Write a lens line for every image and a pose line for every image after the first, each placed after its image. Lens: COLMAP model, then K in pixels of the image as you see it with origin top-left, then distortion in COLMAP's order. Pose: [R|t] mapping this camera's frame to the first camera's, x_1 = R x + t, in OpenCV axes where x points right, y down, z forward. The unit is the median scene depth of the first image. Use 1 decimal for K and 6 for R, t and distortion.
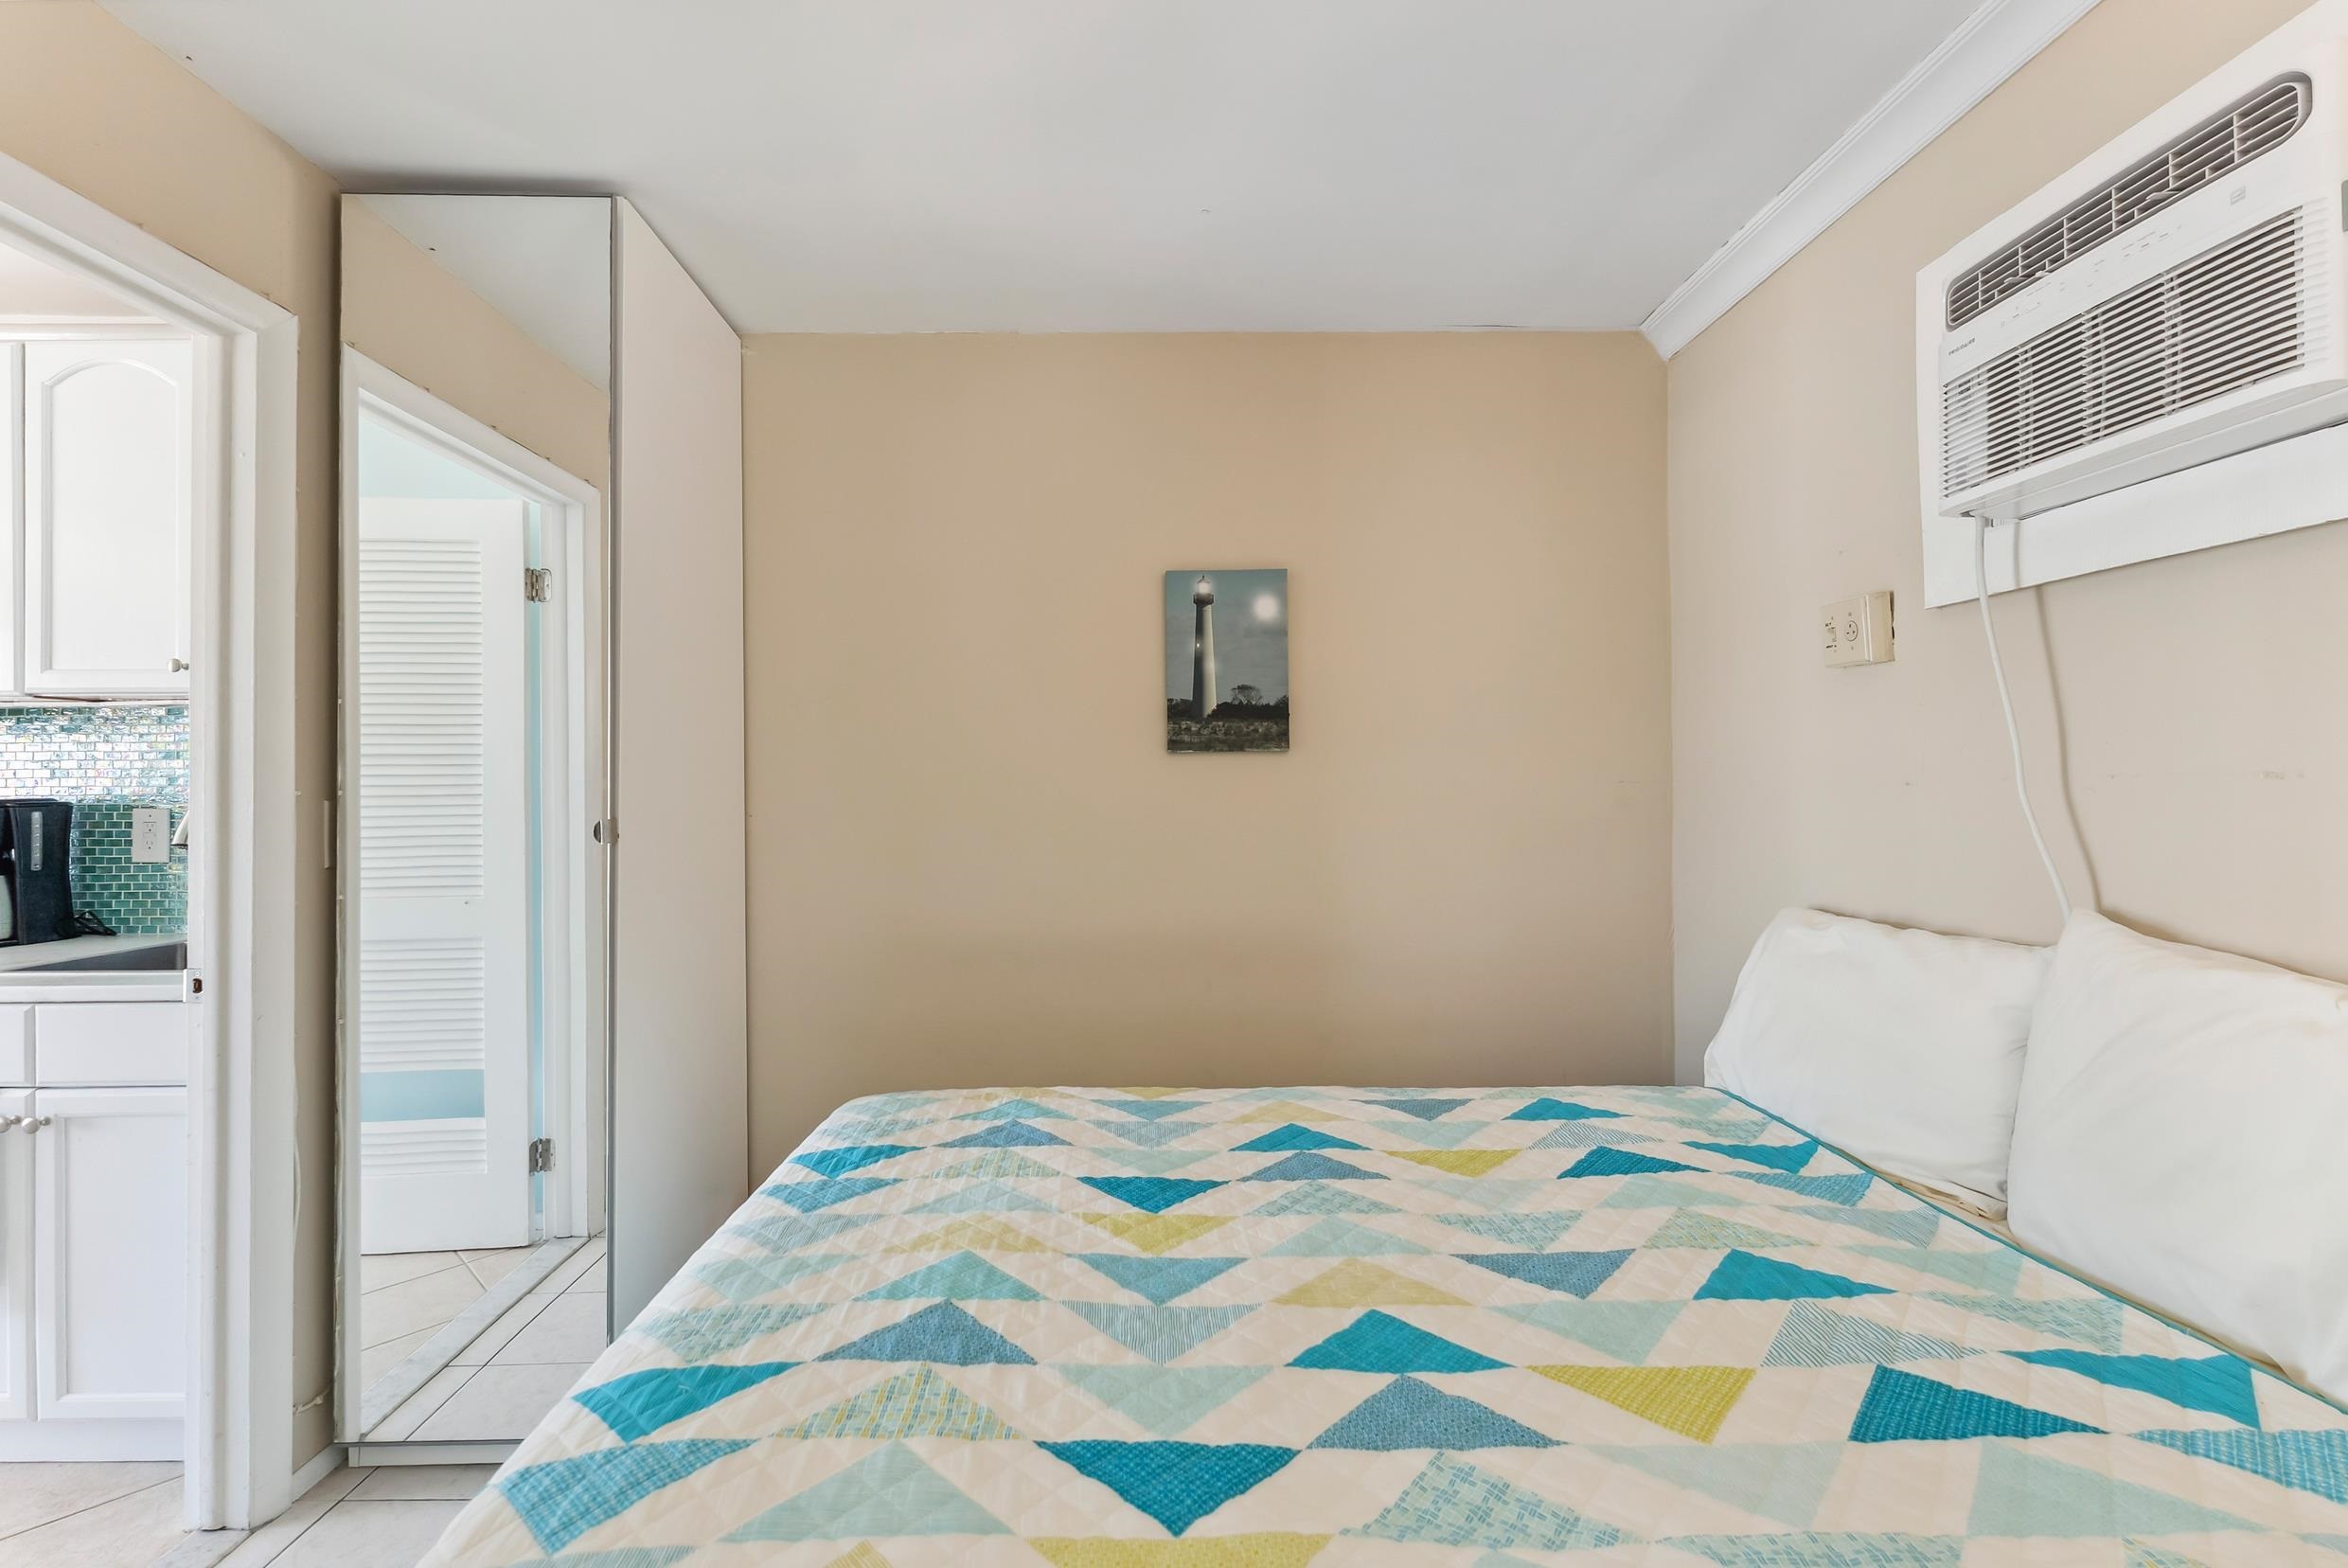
lens RADIAL K [[972.6, 0, 1155.6], [0, 972.6, 776.5], [0, 0, 1]] dist [0.002069, -0.001345]
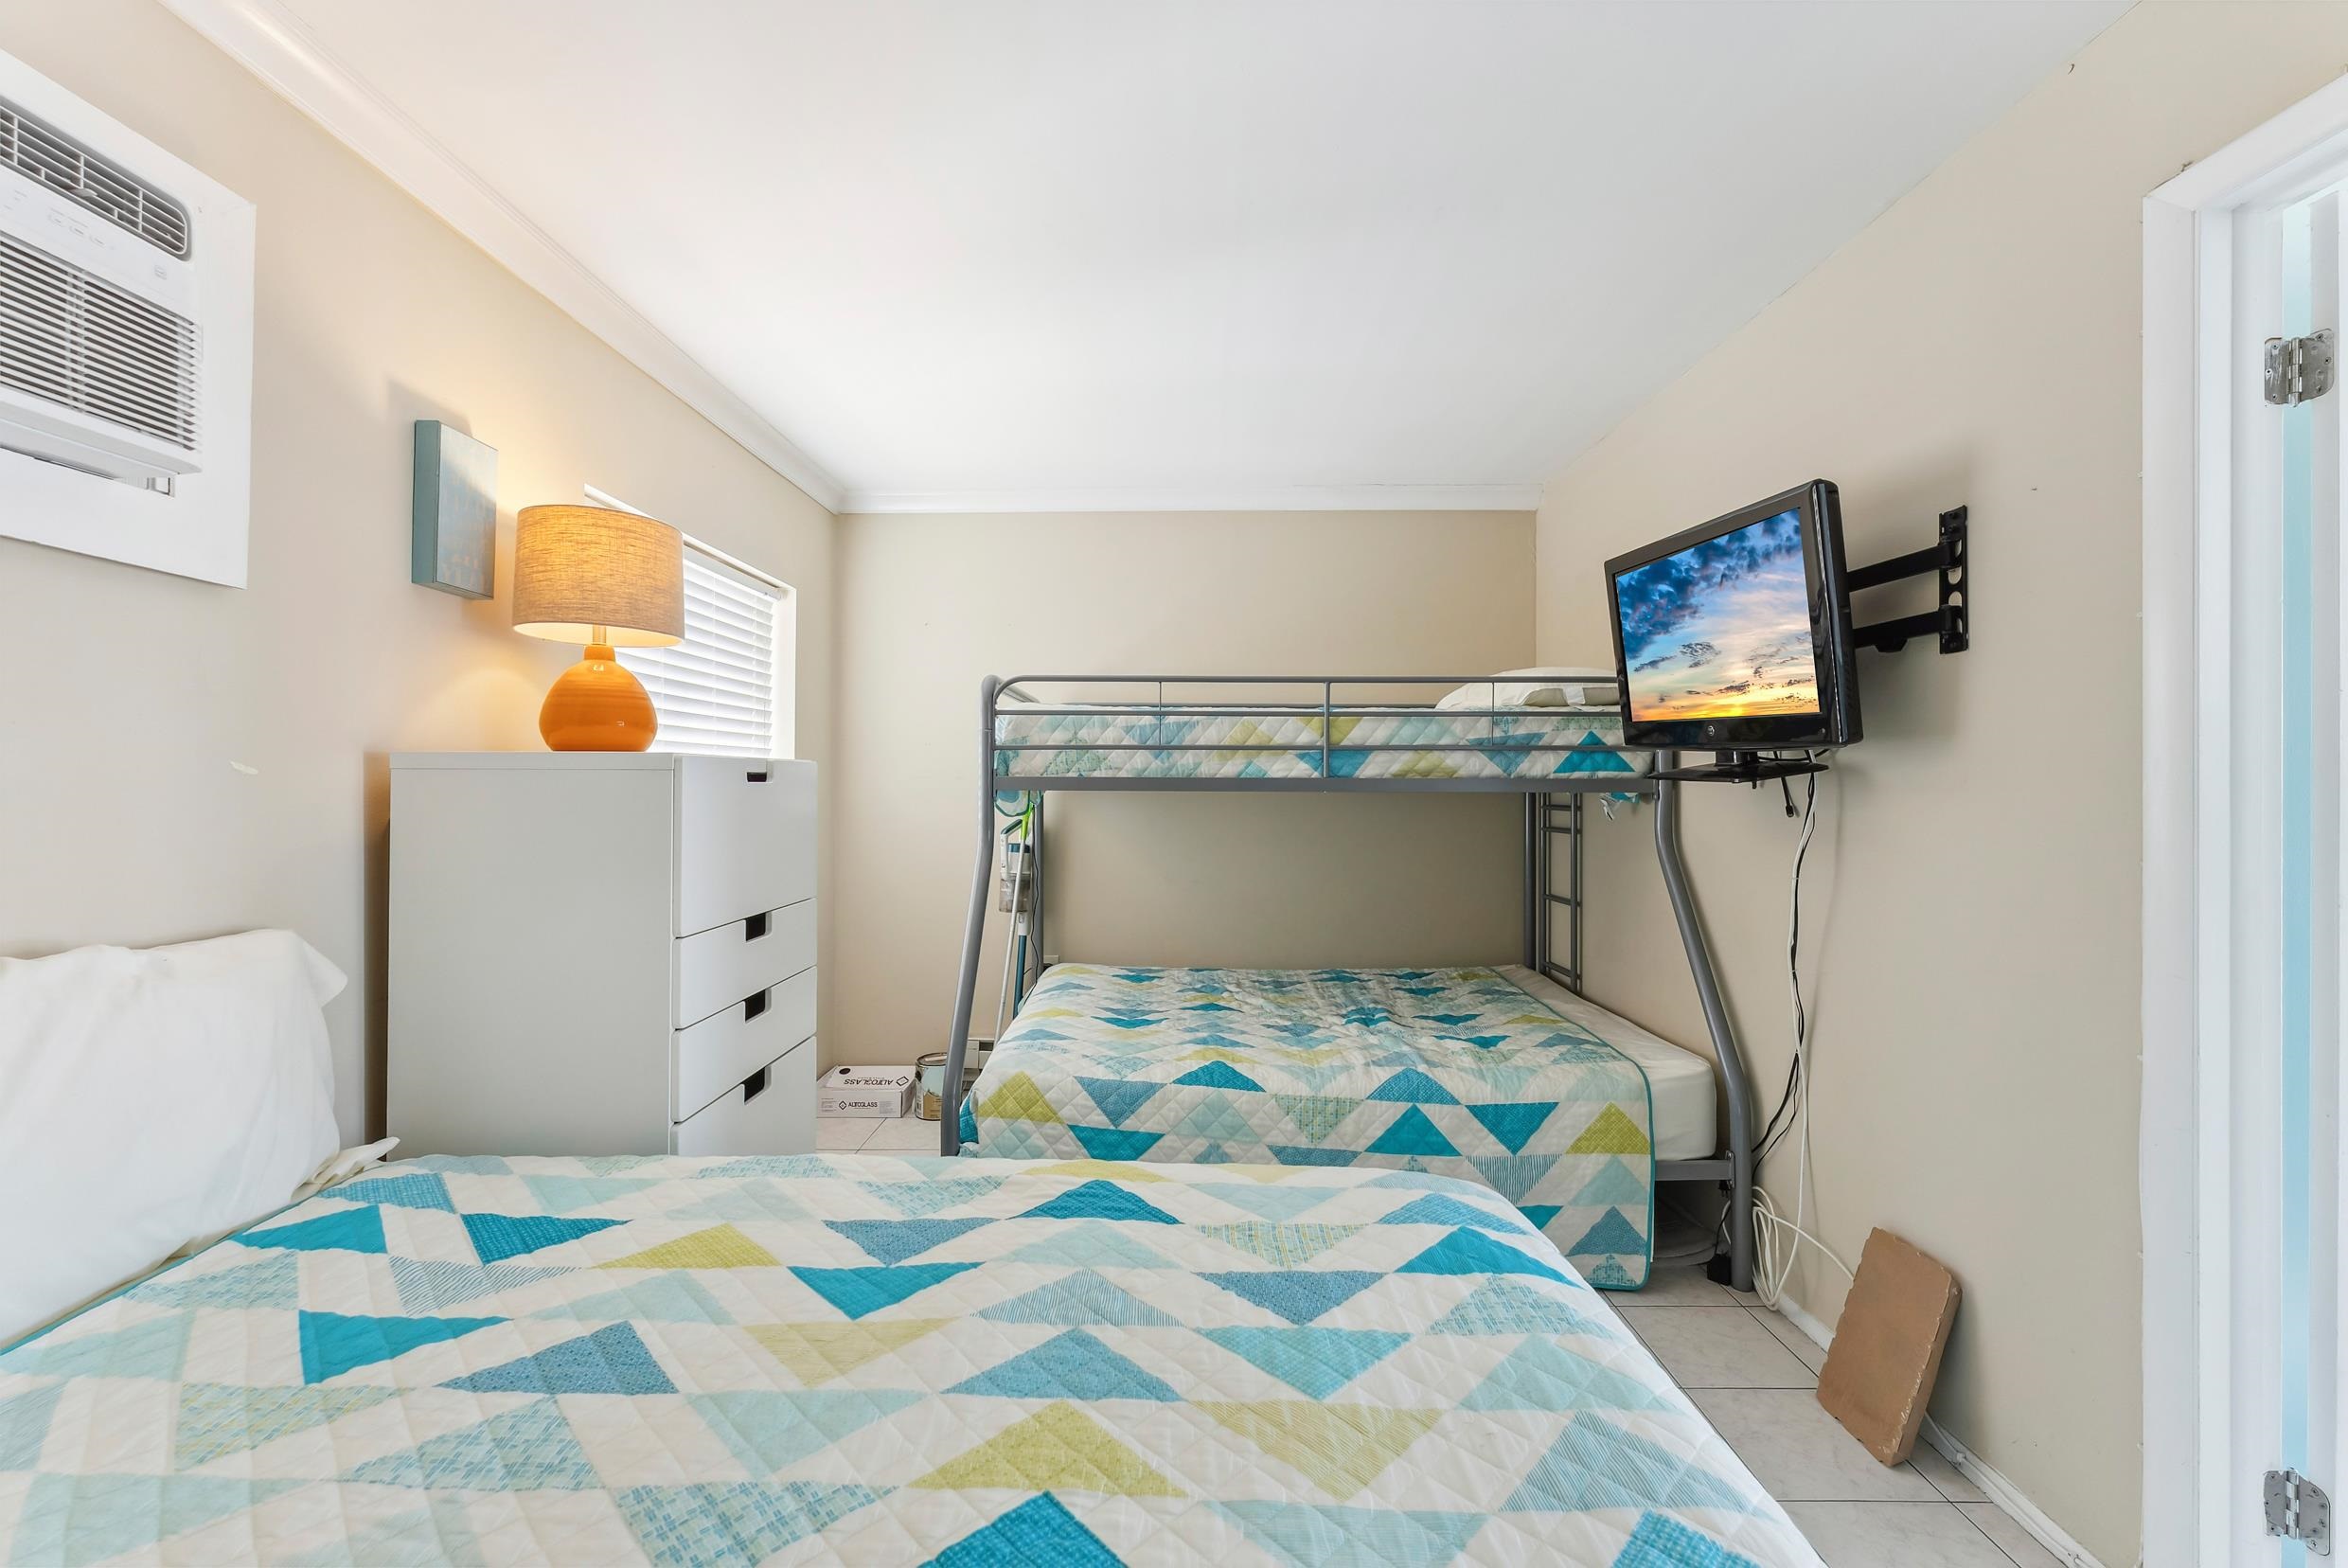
lens RADIAL K [[972.6, 0, 1176.2], [0, 972.6, 773.4], [0, 0, 1]] dist [0.002069, -0.001345]
pose [[-0.999870, 0.004111, 0.015589, -0.078288], [0.003763, 0.999745, -0.022285, 0.021960], [-0.015677, -0.022223, -0.999630, 1.387220]]
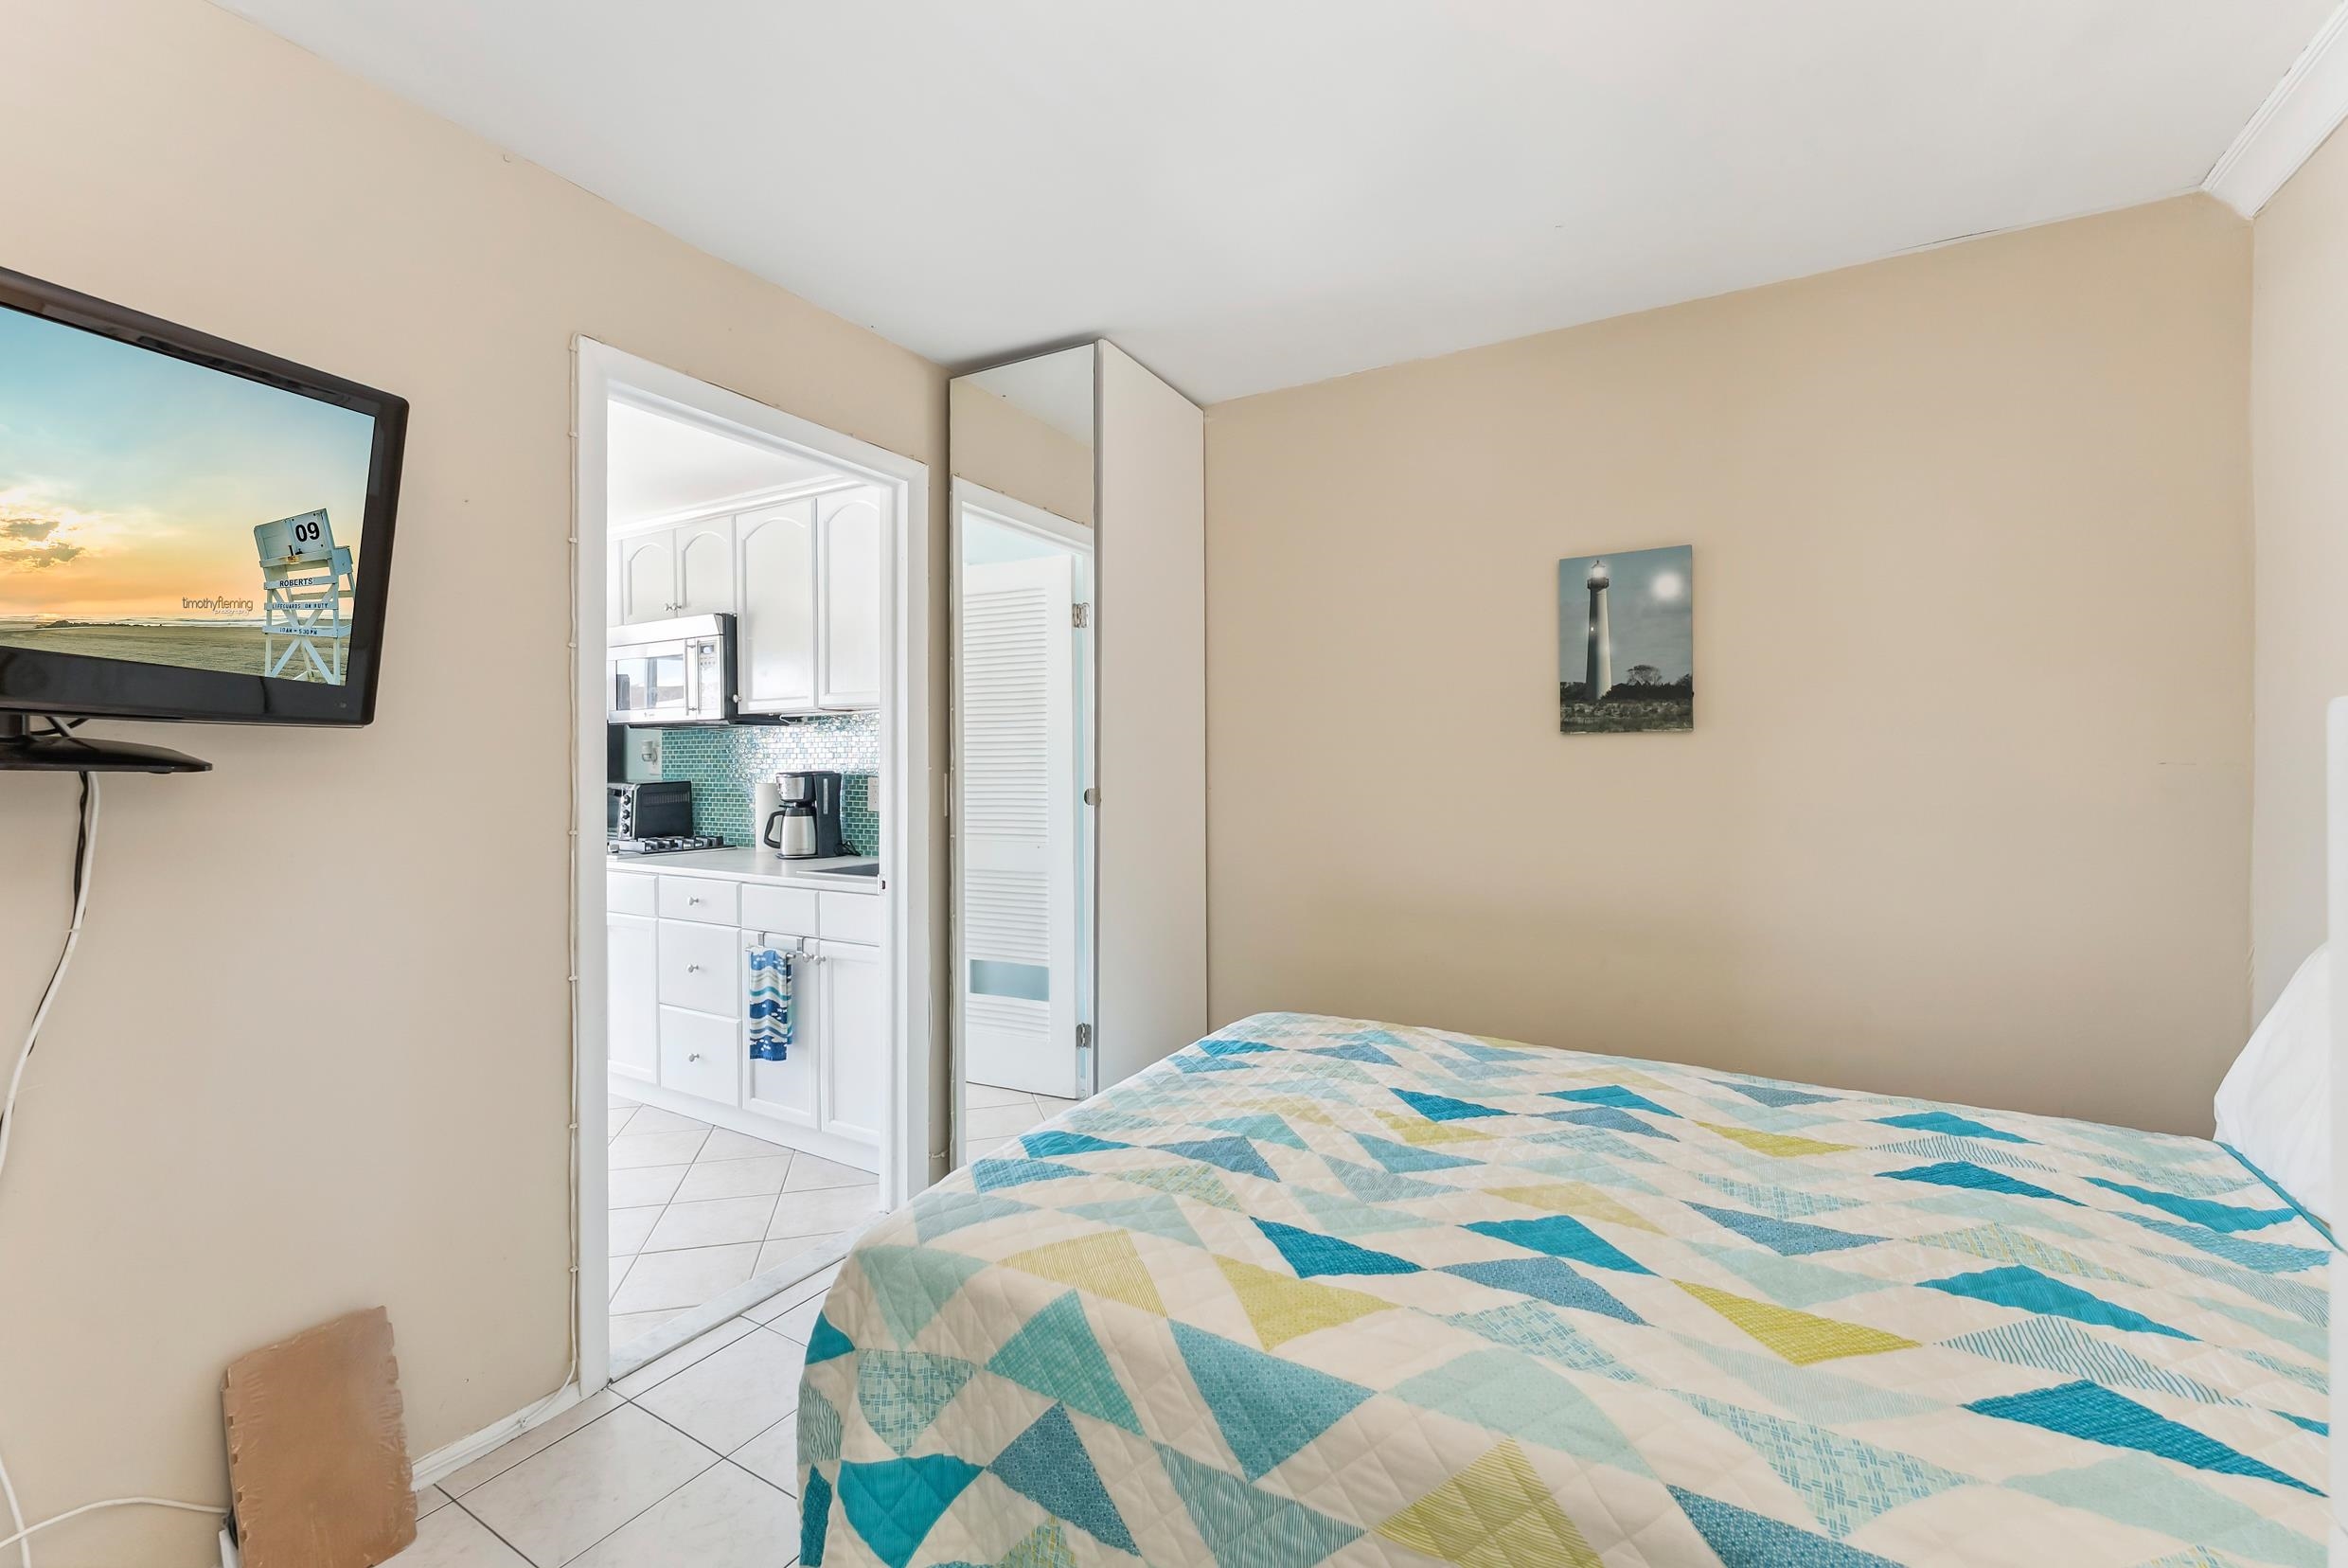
lens RADIAL K [[972.6, 0, 1172.7], [0, 972.6, 770.5], [0, 0, 1]] dist [0.002069, -0.001345]
pose [[0.858887, 0.007009, -0.512118, 0.290921], [0.001591, 0.999865, 0.016353, -0.005149], [0.512163, -0.014860, 0.858760, -0.169250]]
